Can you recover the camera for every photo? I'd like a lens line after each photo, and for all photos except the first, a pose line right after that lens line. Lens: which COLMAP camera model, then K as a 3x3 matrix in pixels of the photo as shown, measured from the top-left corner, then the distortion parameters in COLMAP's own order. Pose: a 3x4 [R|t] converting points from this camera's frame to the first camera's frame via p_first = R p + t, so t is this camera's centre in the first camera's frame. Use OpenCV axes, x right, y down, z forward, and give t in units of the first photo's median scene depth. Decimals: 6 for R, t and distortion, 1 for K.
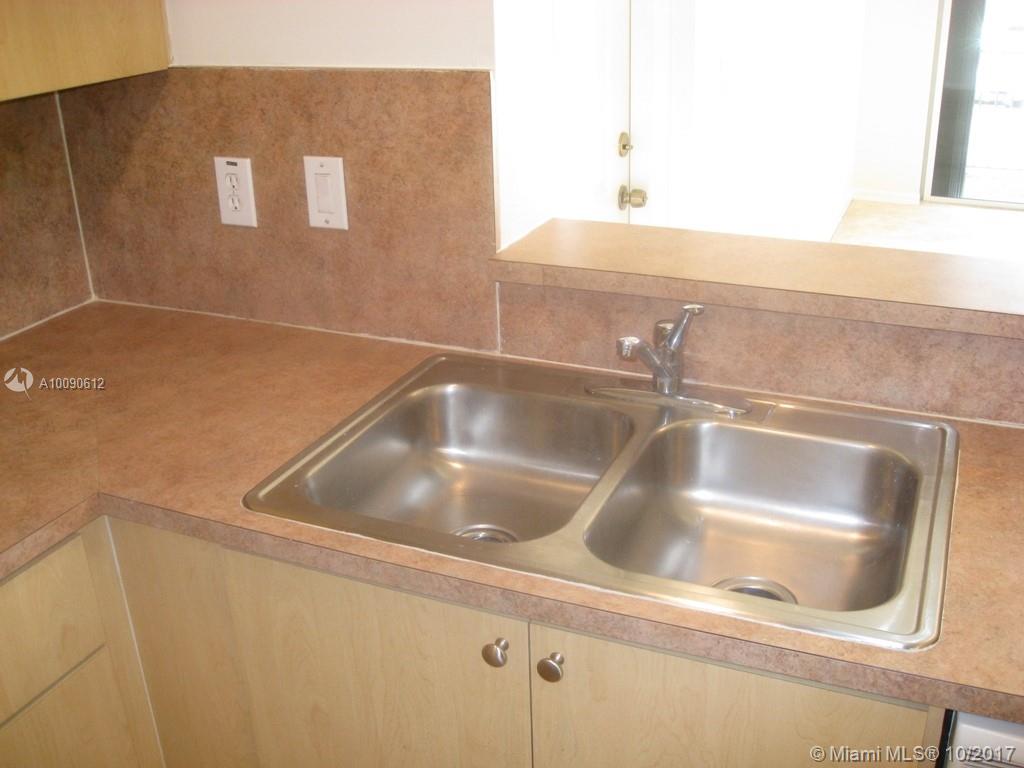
lens RADIAL K [[1055.1, 0, 513.5], [0, 1055.1, 389.6], [0, 0, 1]] dist [-0.116642, 0.000000]
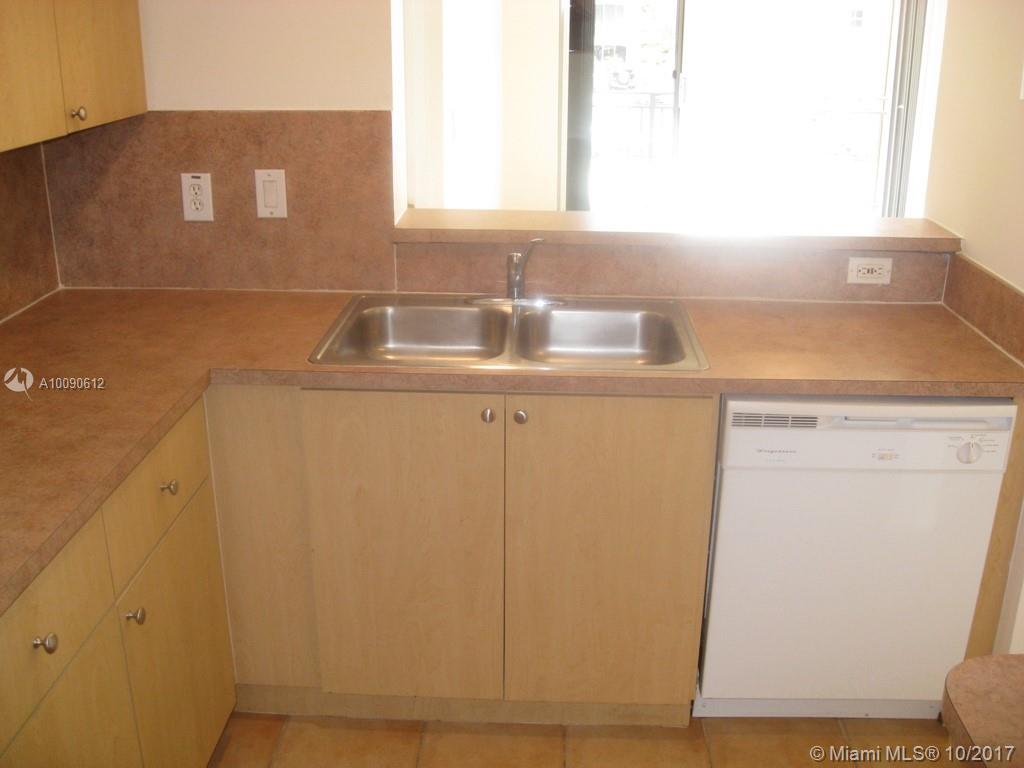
lens RADIAL K [[1055.1, 0, 508.6], [0, 1055.1, 379.7], [0, 0, 1]] dist [-0.116642, 0.000000]
pose [[0.930137, -0.088513, 0.356386, -0.410698], [0.115004, 0.991907, -0.053797, 0.190378], [-0.348740, 0.091024, 0.932789, -0.474047]]
